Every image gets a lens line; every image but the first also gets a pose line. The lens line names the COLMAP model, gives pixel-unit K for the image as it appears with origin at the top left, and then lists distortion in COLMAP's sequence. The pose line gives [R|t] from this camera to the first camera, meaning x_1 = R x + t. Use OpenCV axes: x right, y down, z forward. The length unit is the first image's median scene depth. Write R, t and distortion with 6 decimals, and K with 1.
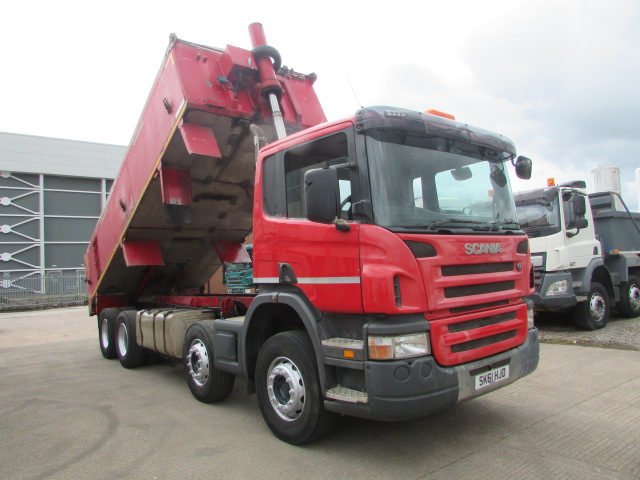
lens RADIAL K [[457.8, 0, 322.2], [0, 457.8, 241.4], [0, 0, 1]] dist [-0.020105, -0.001004]
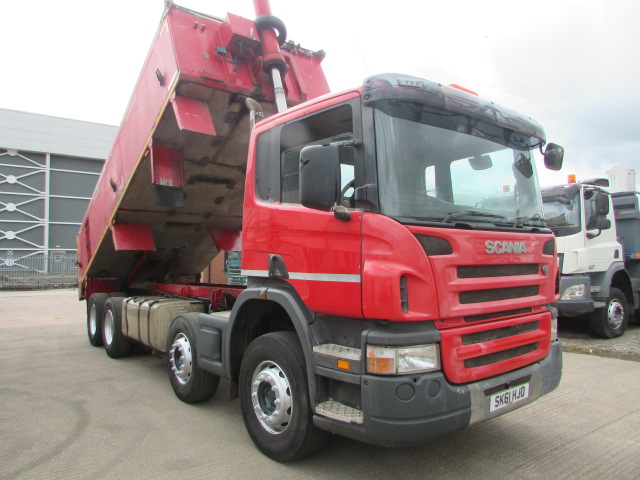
lens RADIAL K [[456.7, 0, 319.2], [0, 456.7, 239.3], [0, 0, 1]] dist [-0.026066, 0.009468]
pose [[0.998969, 0.040897, -0.019704, 0.016602], [-0.040601, 0.999060, 0.015155, 0.001643], [0.020306, -0.014339, 0.999691, 0.126510]]
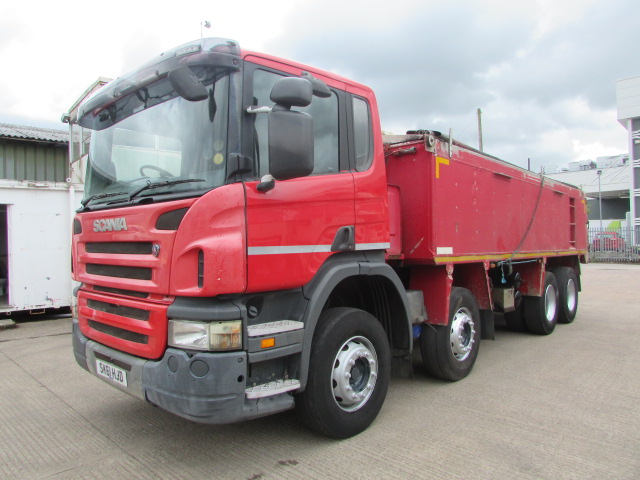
lens RADIAL K [[467.9, 0, 320.0], [0, 467.9, 240.0], [0, 0, 1]] dist [-0.028543, 0.004801]
pose [[0.137228, 0.052531, -0.989146, 1.161775], [0.060303, 0.996297, 0.061277, 0.013063], [0.988702, -0.068058, 0.133552, 1.161533]]
